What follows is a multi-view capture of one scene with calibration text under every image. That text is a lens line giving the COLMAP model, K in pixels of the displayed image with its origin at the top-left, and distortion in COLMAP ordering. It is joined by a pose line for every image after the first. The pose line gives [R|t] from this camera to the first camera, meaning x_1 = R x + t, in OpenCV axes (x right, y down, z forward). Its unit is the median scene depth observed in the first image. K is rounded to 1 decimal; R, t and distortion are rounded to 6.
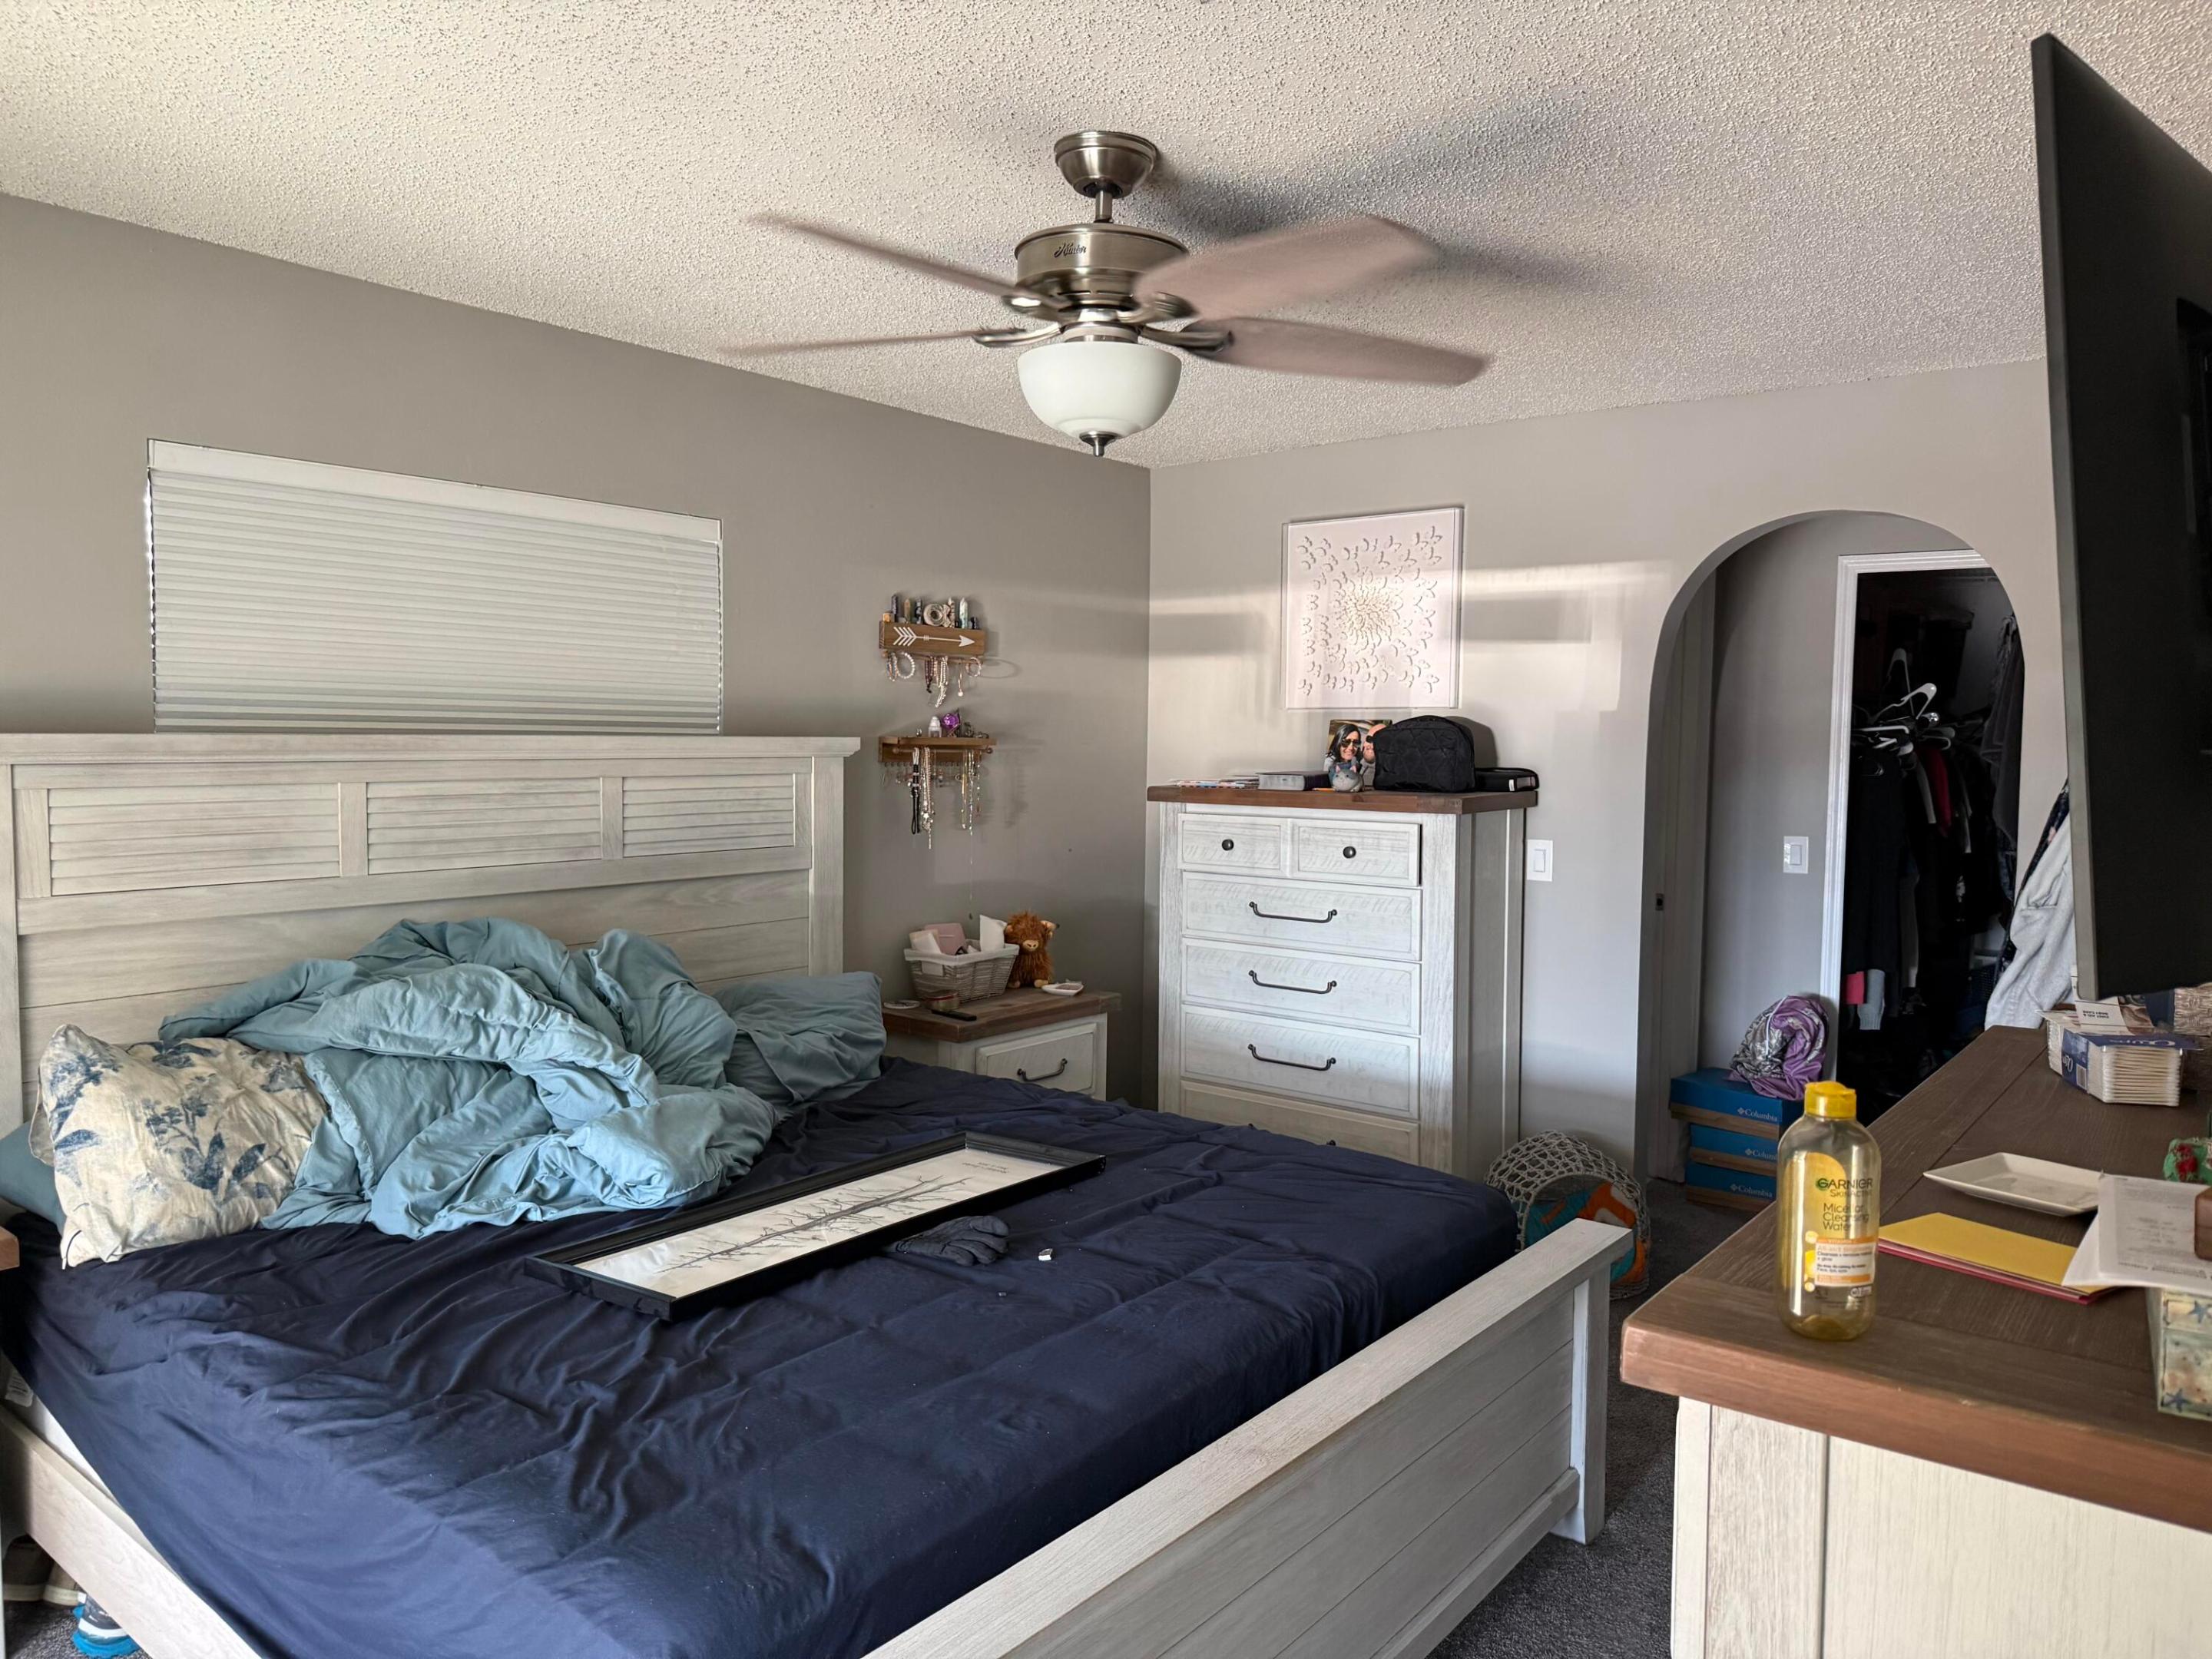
lens RADIAL K [[1535.7, 0, 1106.0], [0, 1535.7, 829.5], [0, 0, 1]] dist [0.001051, -0.000388]
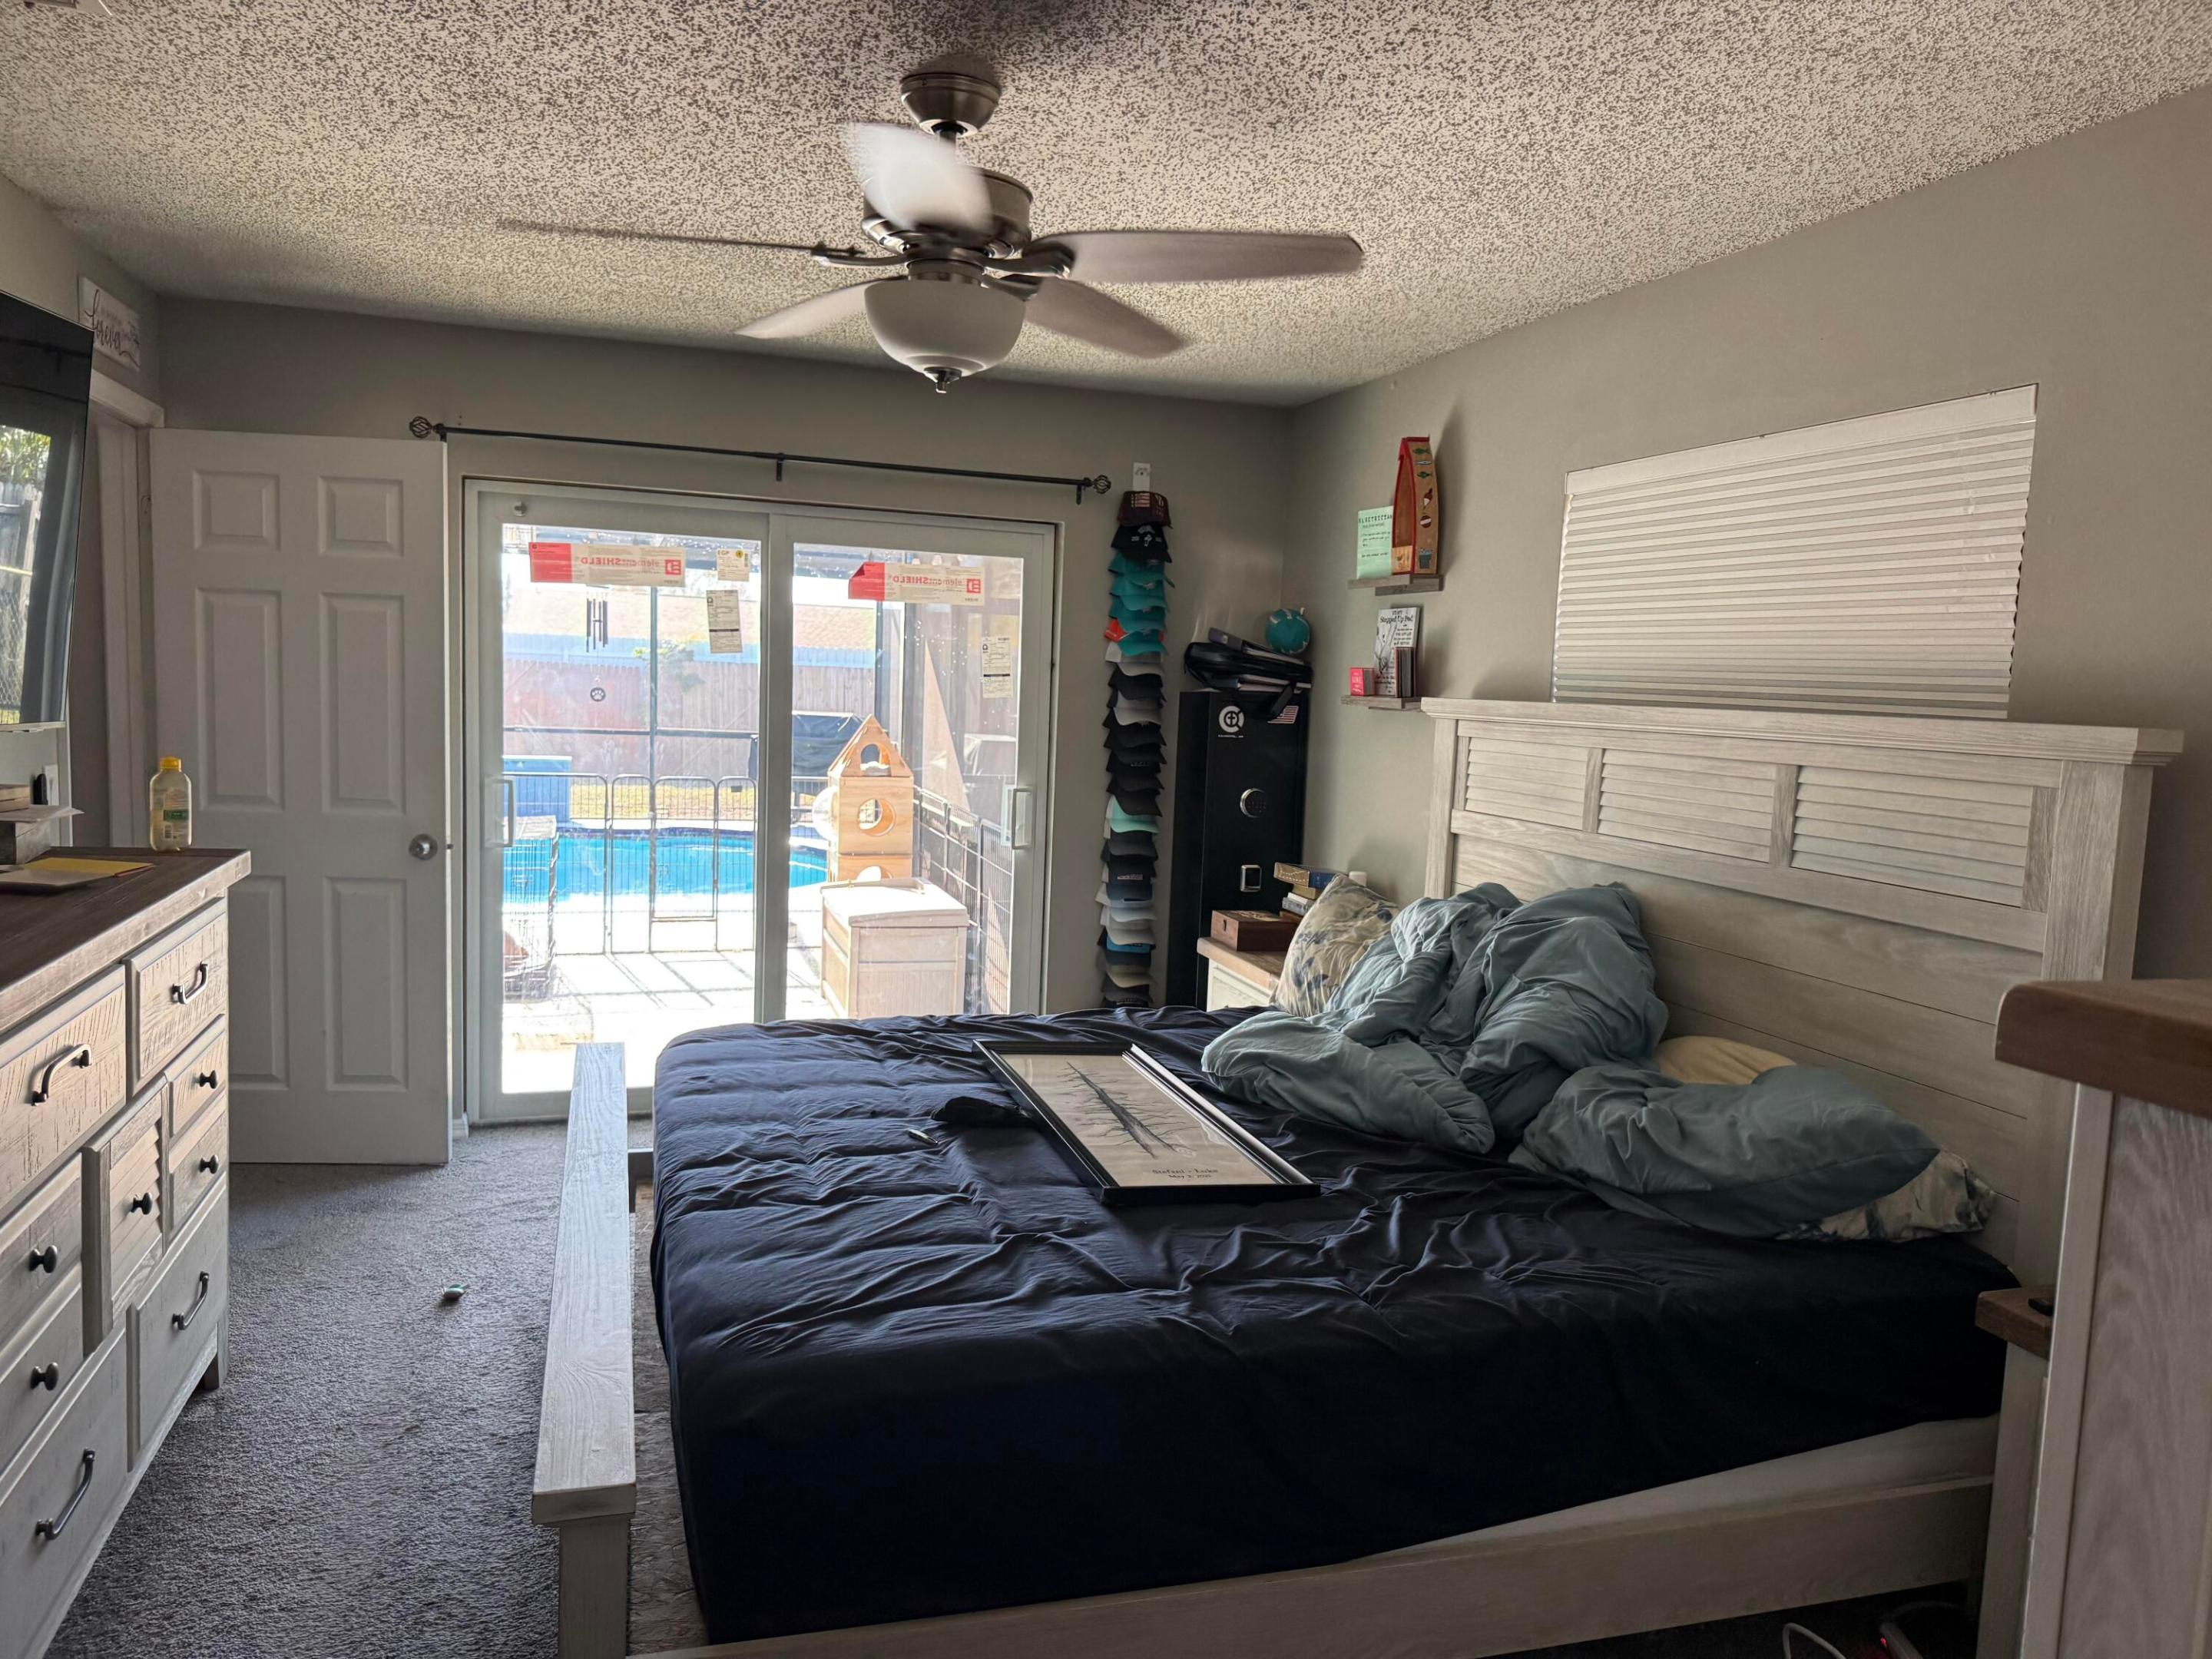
lens RADIAL K [[1535.7, 0, 1106.0], [0, 1535.7, 829.5], [0, 0, 1]] dist [0.001051, -0.000388]
pose [[-0.567803, 0.046504, -0.821850, 0.606776], [-0.097739, 0.987531, 0.123406, -0.072364], [0.817341, 0.150398, -0.556178, 1.294683]]
